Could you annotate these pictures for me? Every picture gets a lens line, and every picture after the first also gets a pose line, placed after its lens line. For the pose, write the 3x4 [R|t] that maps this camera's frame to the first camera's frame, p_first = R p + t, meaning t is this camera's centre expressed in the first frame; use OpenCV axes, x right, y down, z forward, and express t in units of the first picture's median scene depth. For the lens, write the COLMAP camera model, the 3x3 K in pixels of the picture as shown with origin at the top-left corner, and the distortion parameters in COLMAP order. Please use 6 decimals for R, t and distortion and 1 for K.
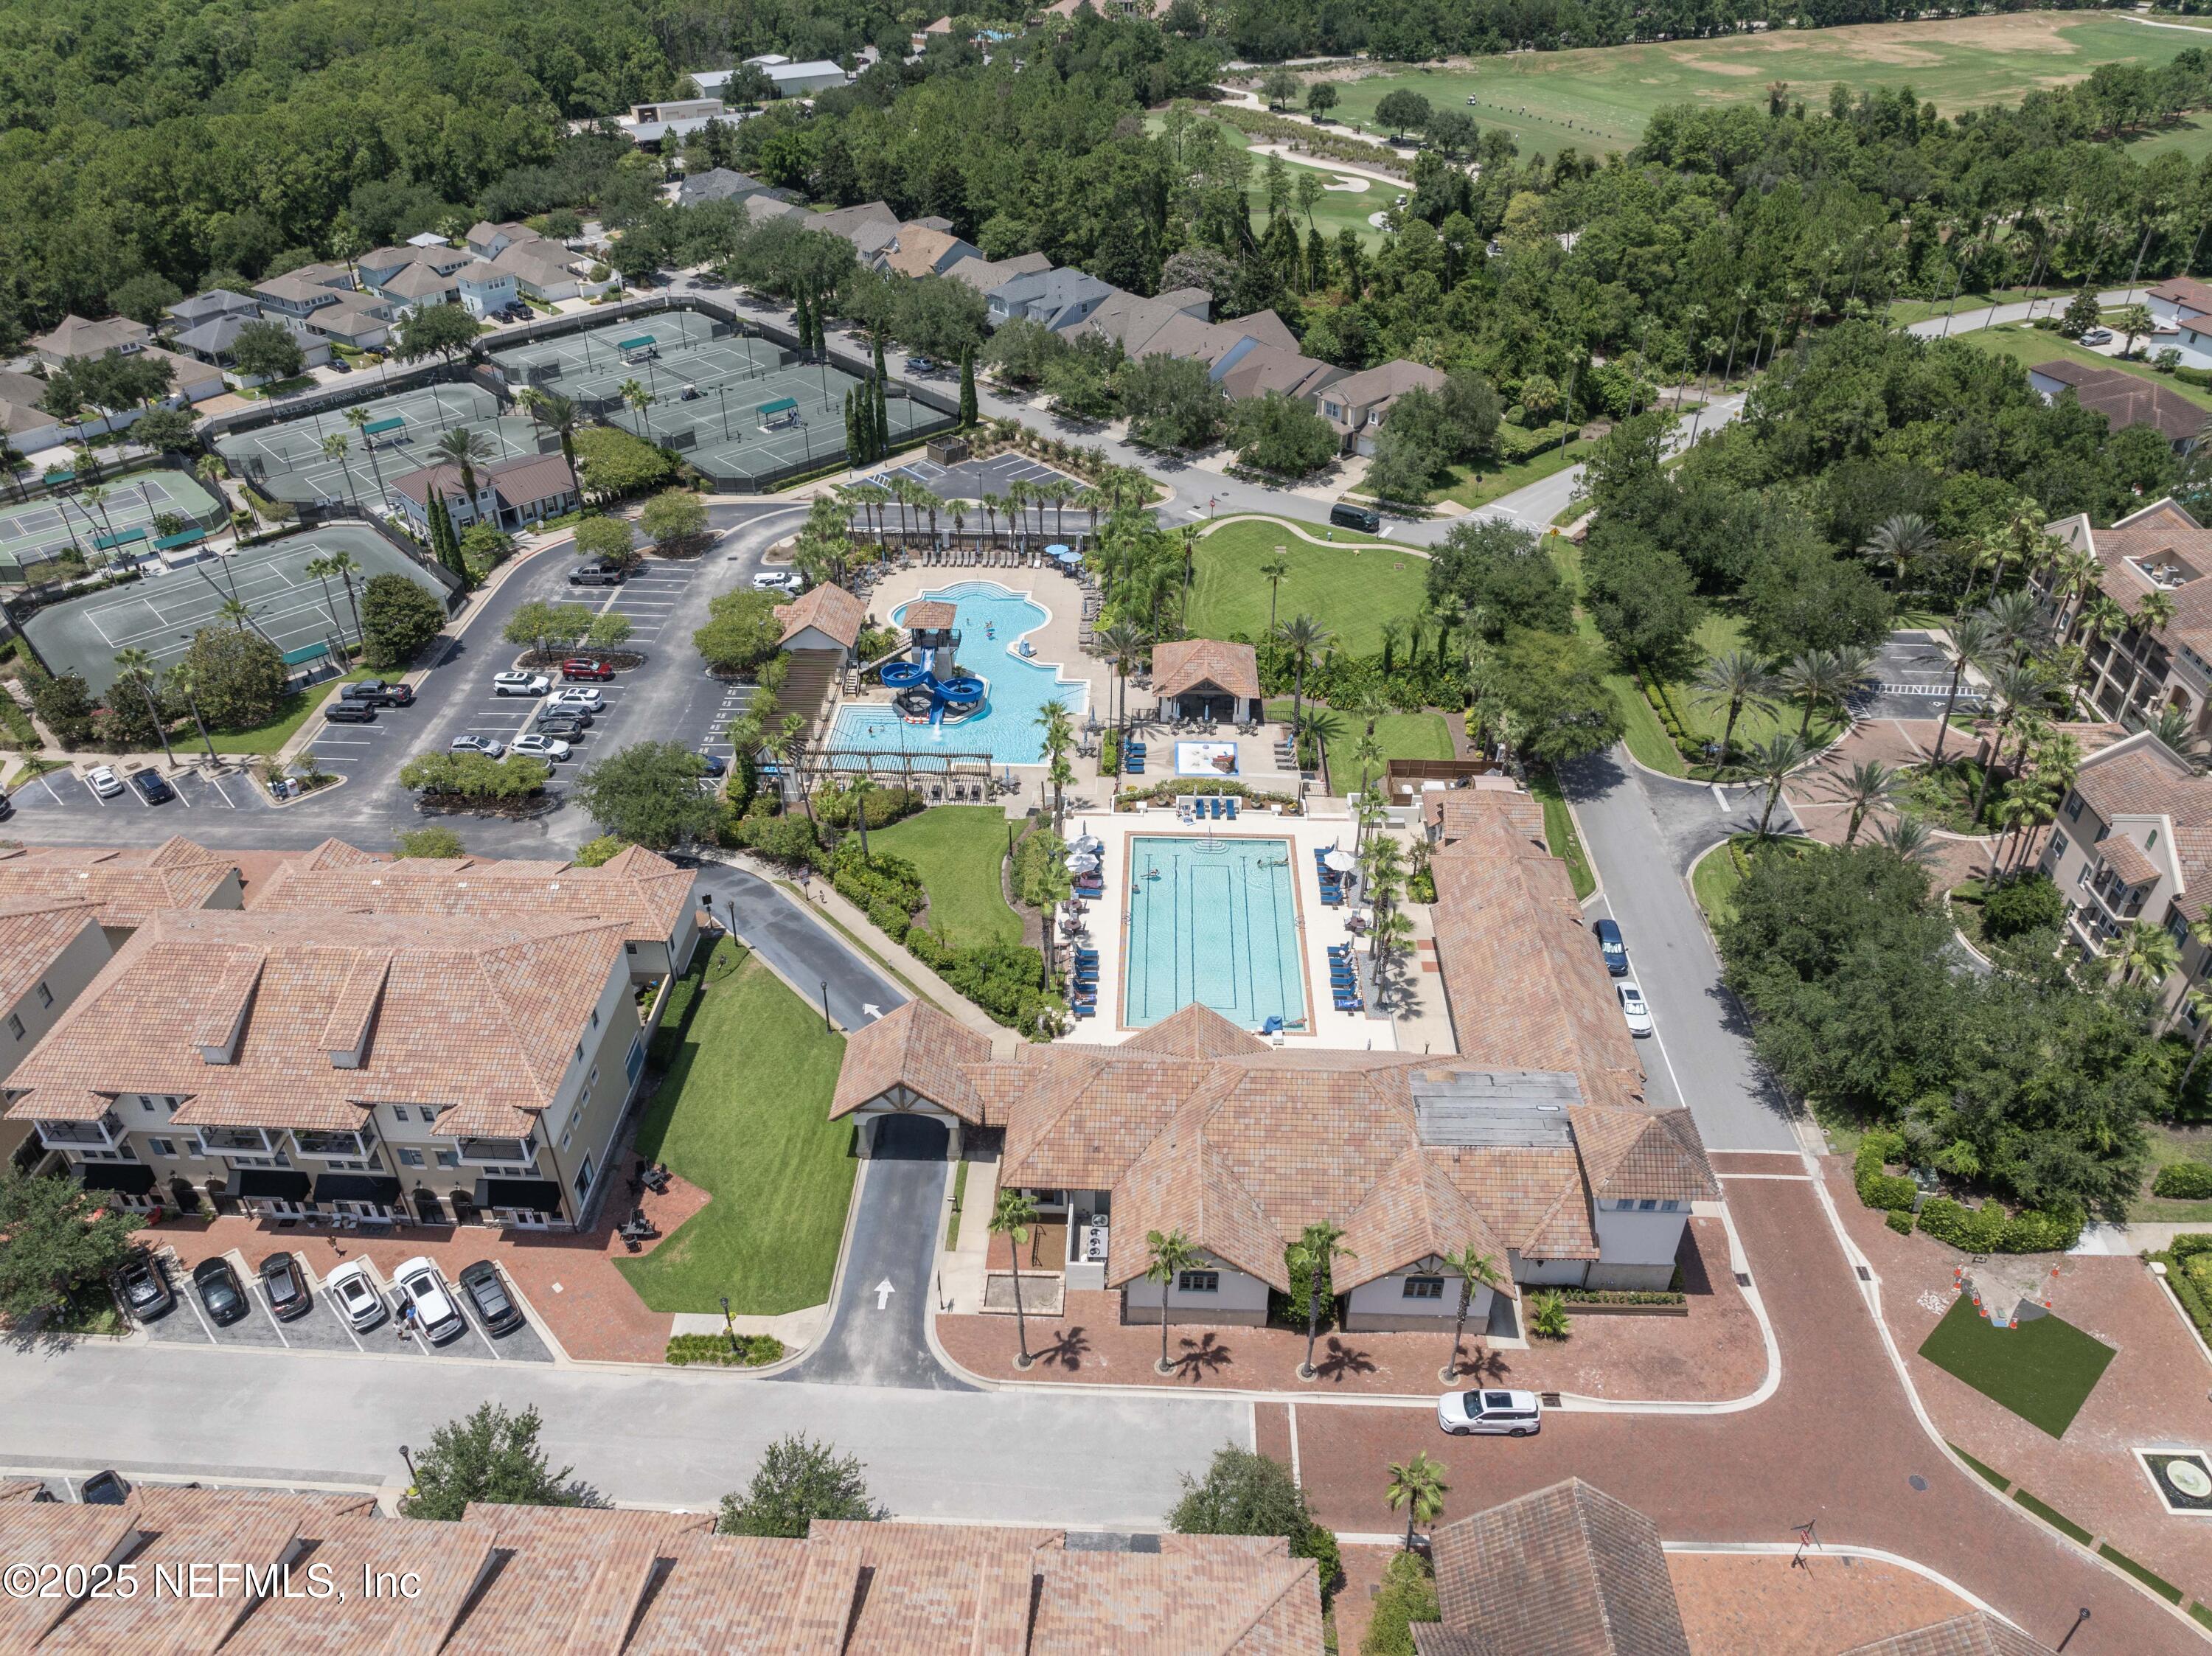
lens RADIAL K [[1559.6, 0, 1106.0], [0, 1559.6, 828.0], [0, 0, 1]] dist [-0.057255, 0.026314]
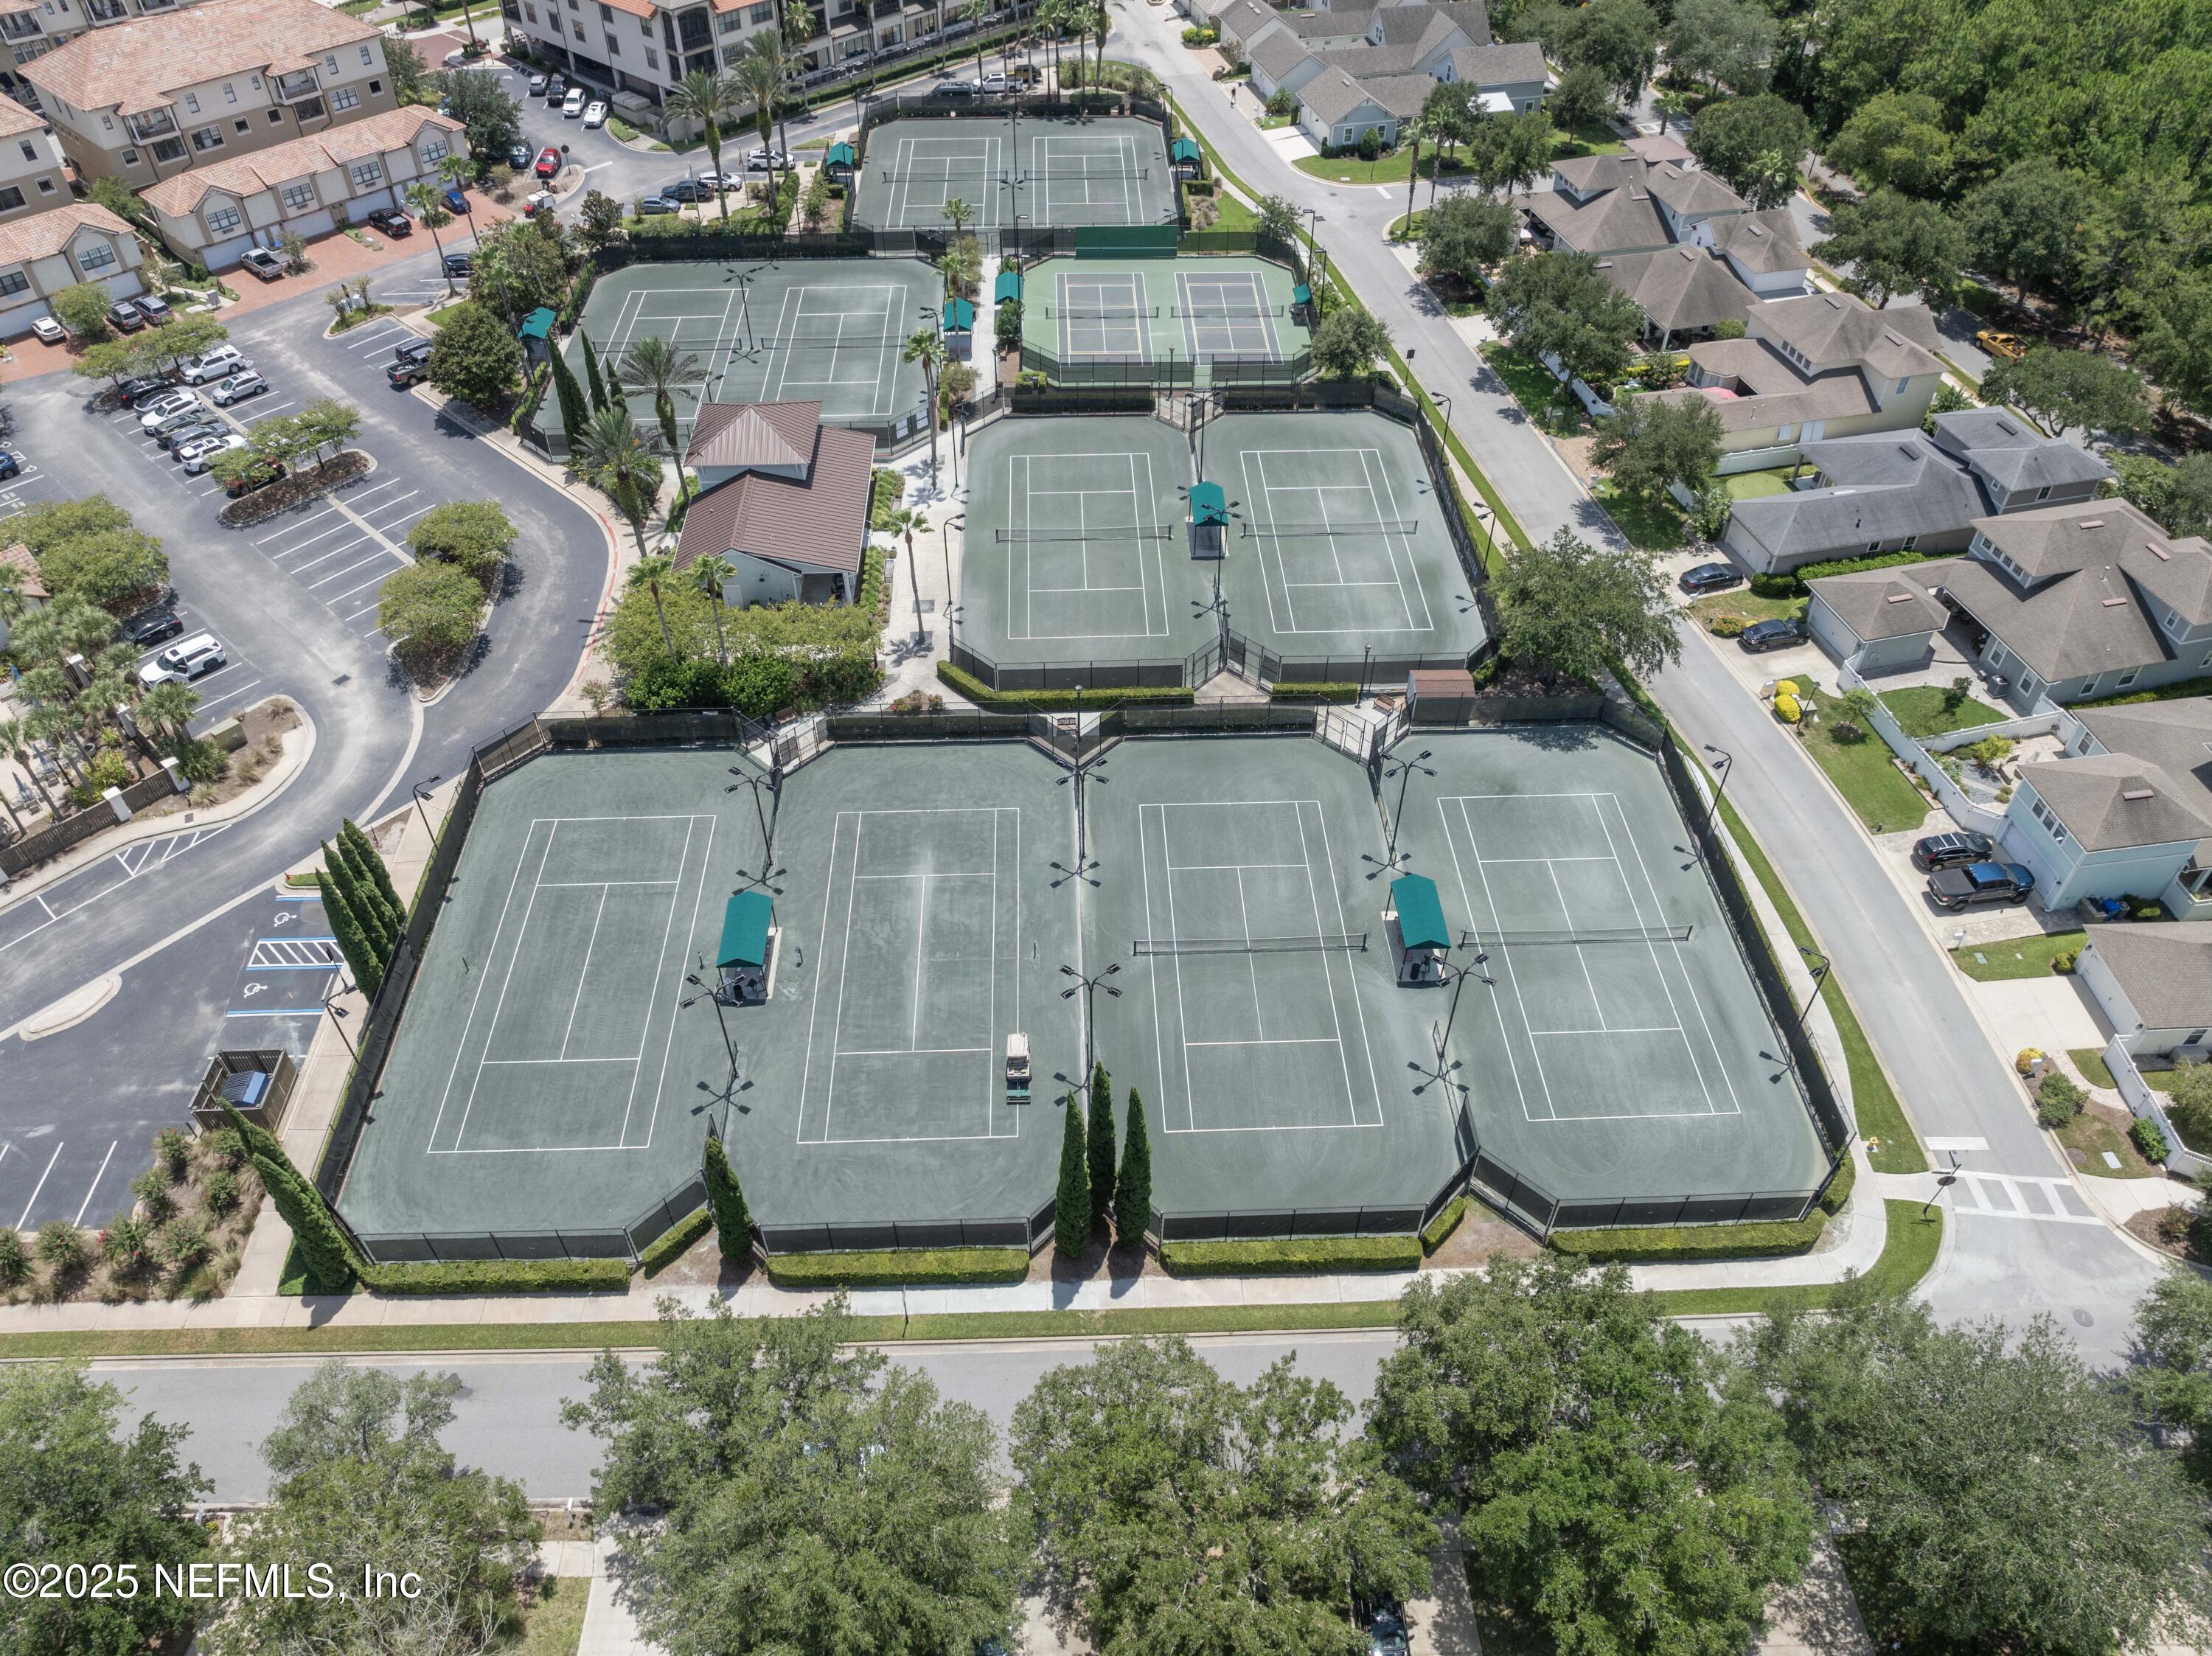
lens RADIAL K [[1559.6, 0, 1106.0], [0, 1559.6, 828.0], [0, 0, 1]] dist [-0.057255, 0.026314]
pose [[-0.657837, 0.519989, -0.544850, -0.090525], [-0.433685, 0.329926, 0.838491, -0.945924], [0.615766, 0.787883, 0.008474, 1.456736]]
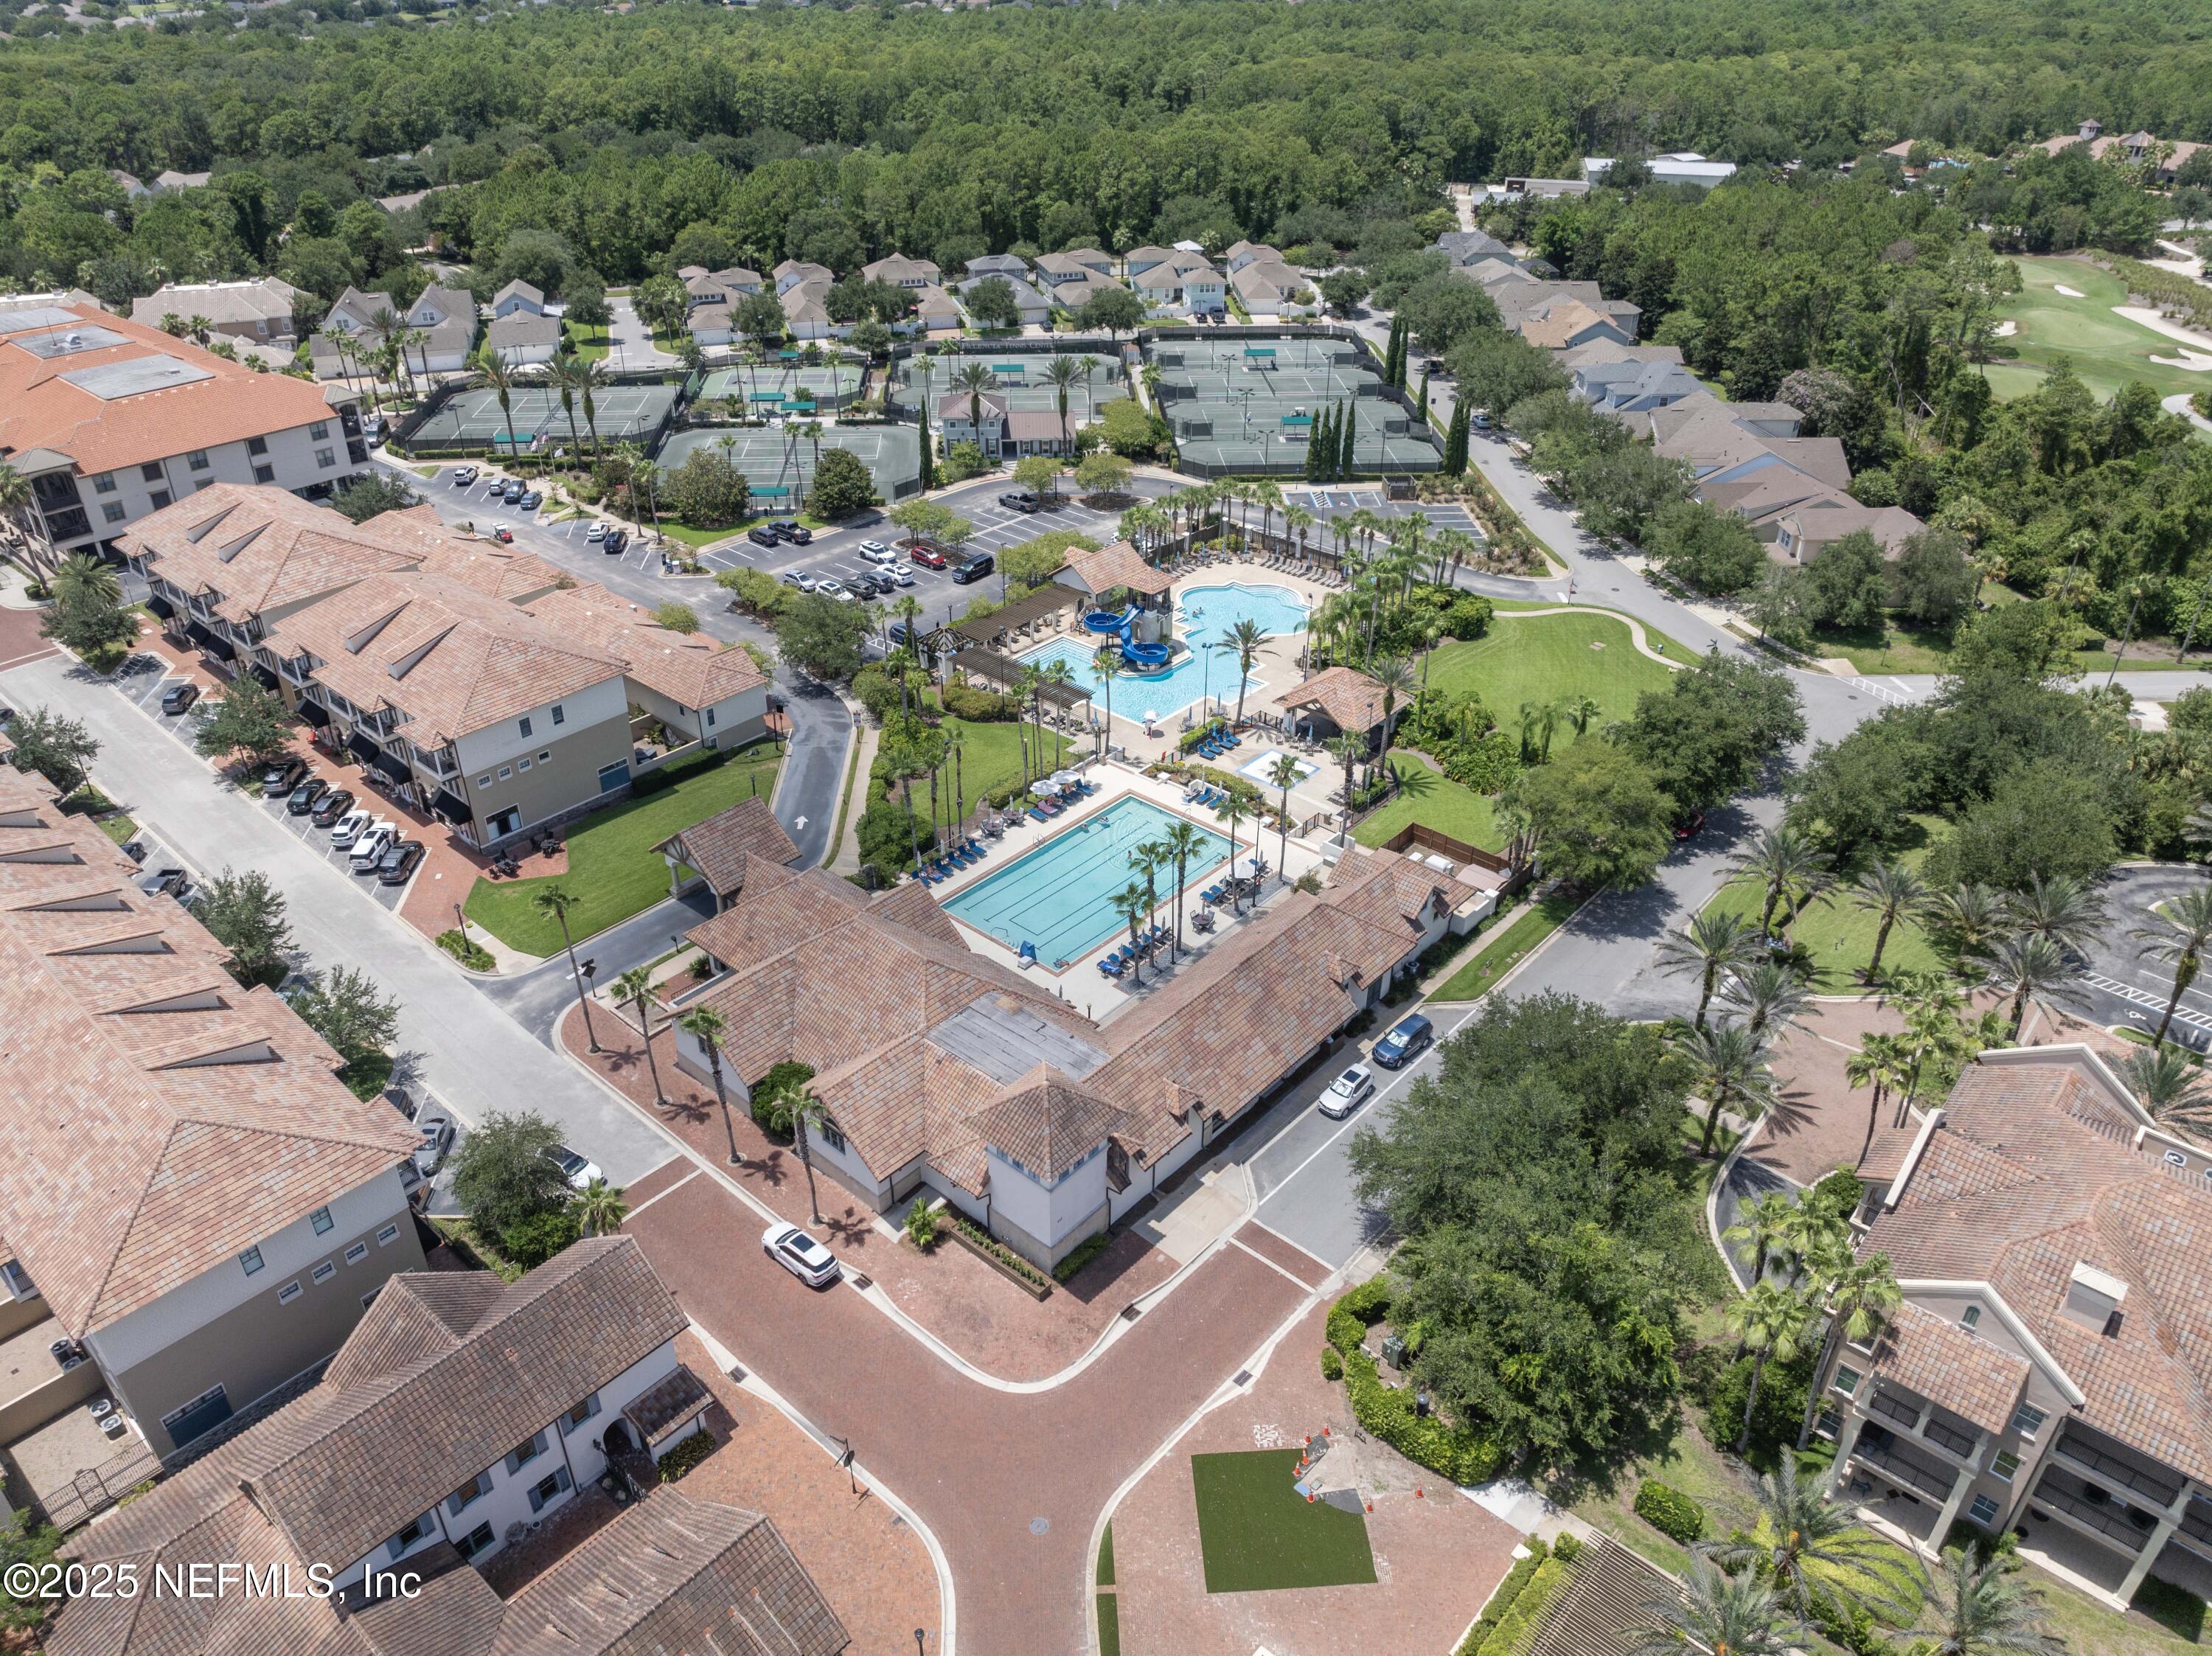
lens RADIAL K [[1559.6, 0, 1106.0], [0, 1559.6, 828.0], [0, 0, 1]] dist [-0.057255, 0.026314]
pose [[0.773349, 0.333268, -0.539319, 0.514612], [-0.363579, 0.930034, 0.053359, -0.021466], [0.519368, 0.154819, 0.840410, 0.082729]]
